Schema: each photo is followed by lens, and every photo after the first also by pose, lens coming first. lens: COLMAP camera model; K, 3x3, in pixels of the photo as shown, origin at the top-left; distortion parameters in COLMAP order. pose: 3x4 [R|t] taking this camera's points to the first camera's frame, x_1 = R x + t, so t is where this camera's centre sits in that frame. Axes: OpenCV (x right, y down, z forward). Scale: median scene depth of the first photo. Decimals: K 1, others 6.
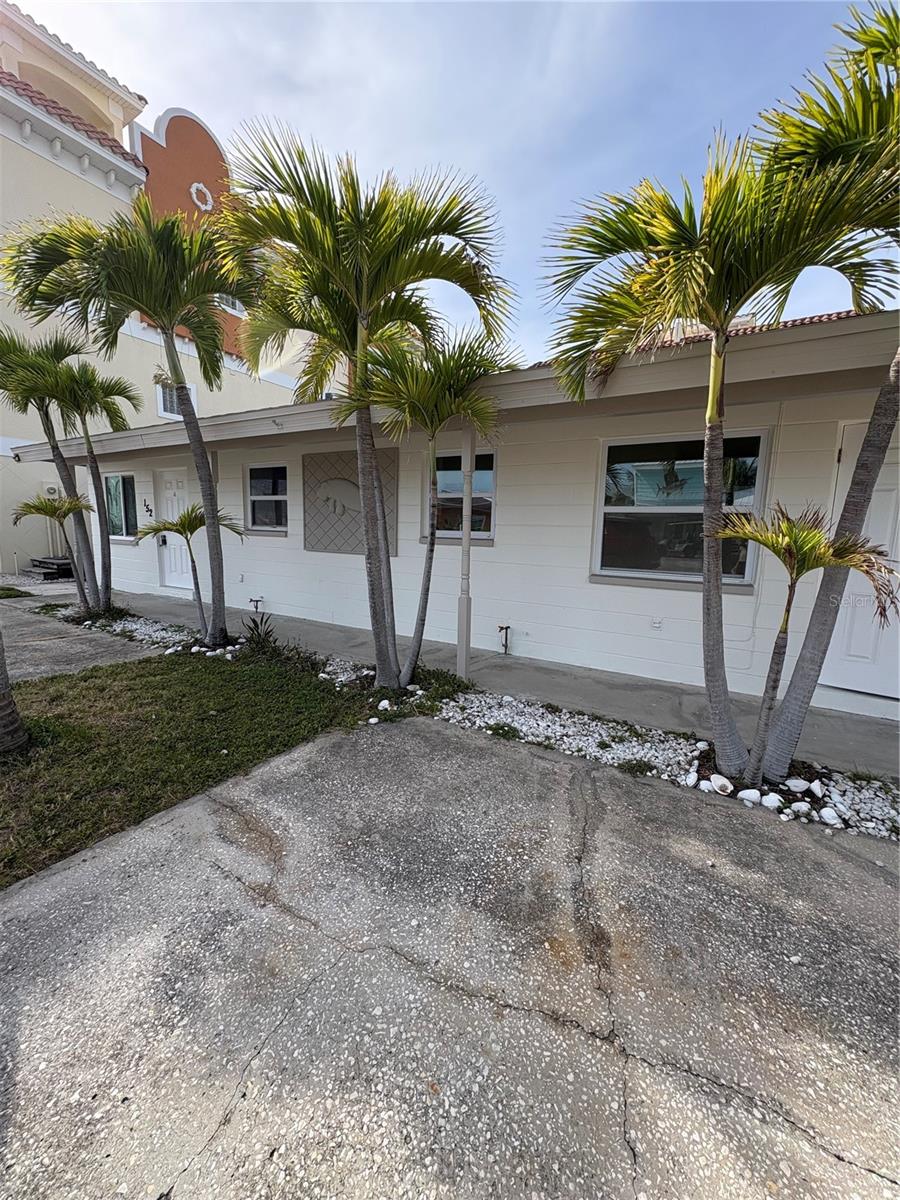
lens RADIAL K [[475.7, 0, 451.5], [0, 475.7, 599.7], [0, 0, 1]] dist [-0.000130, -0.000187]
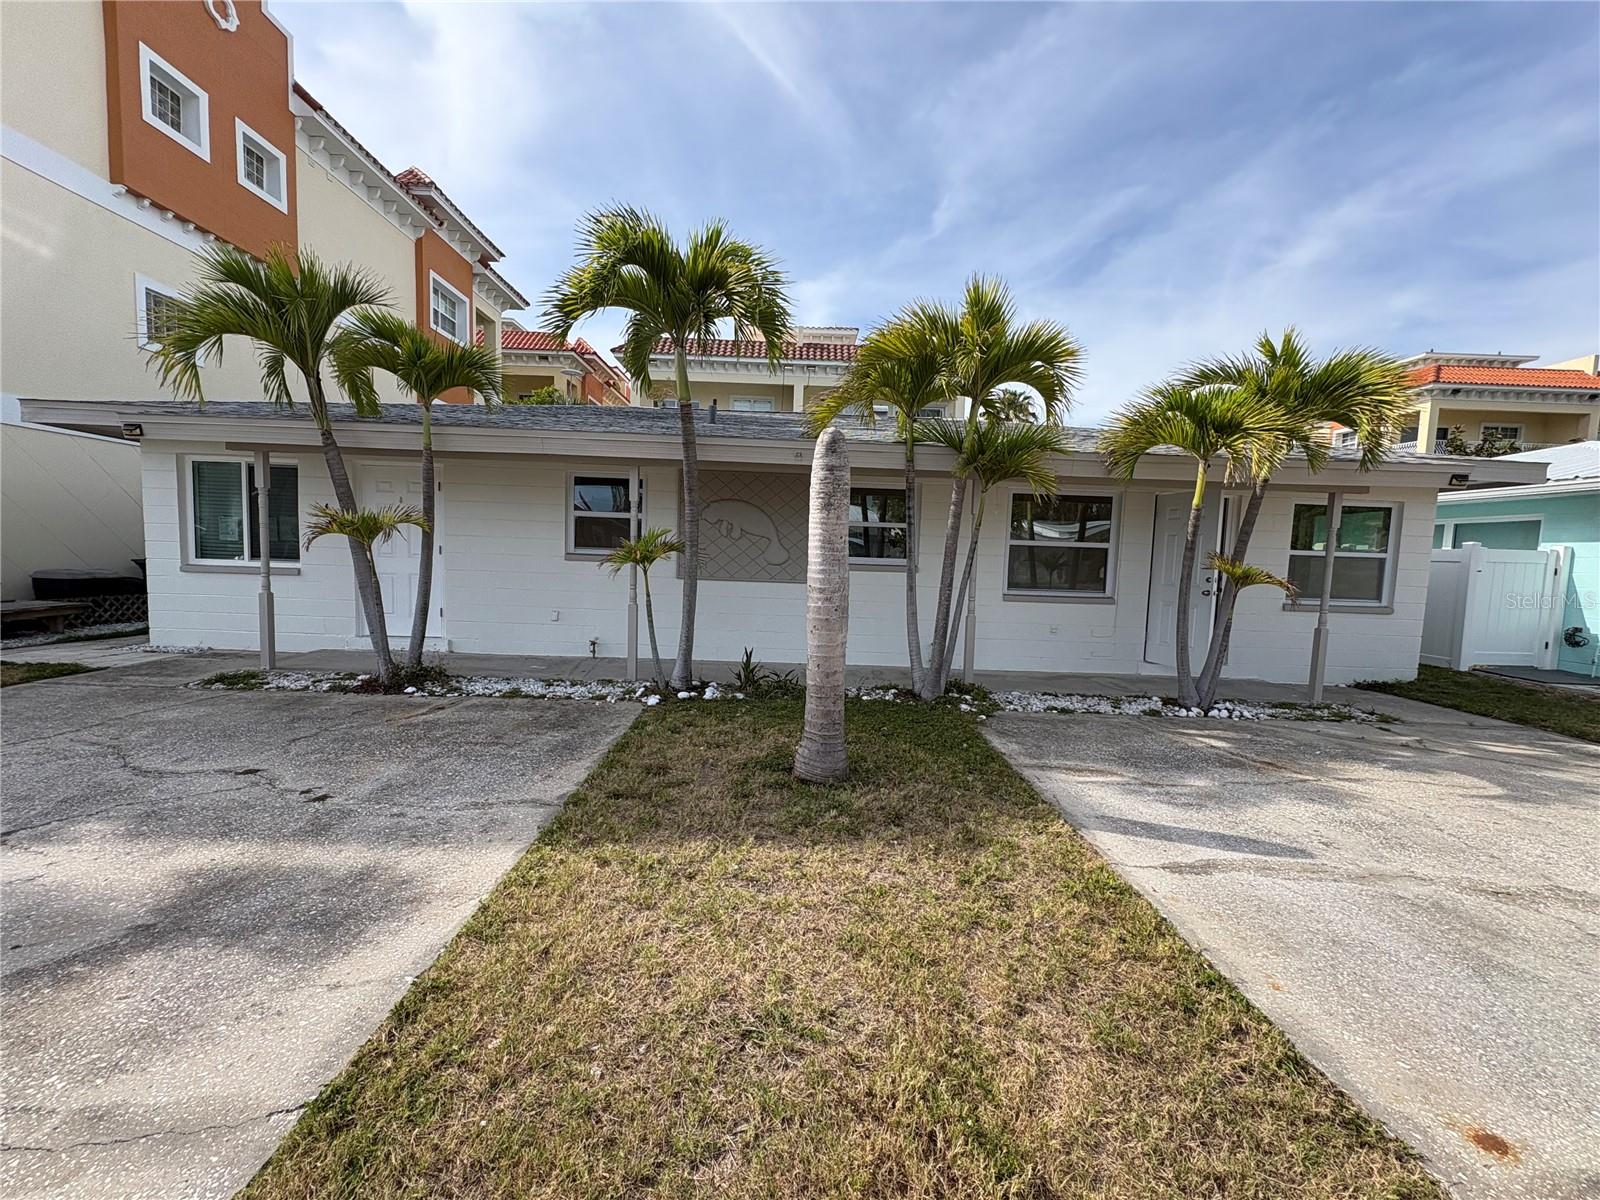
lens RADIAL K [[634.3, 0, 795.6], [0, 634.3, 603.1], [0, 0, 1]] dist [-0.000130, -0.000187]
pose [[0.846892, -0.039735, 0.530278, -1.733978], [0.066028, 0.997345, -0.030717, -0.025379], [-0.527650, 0.061027, 0.847267, -0.183358]]
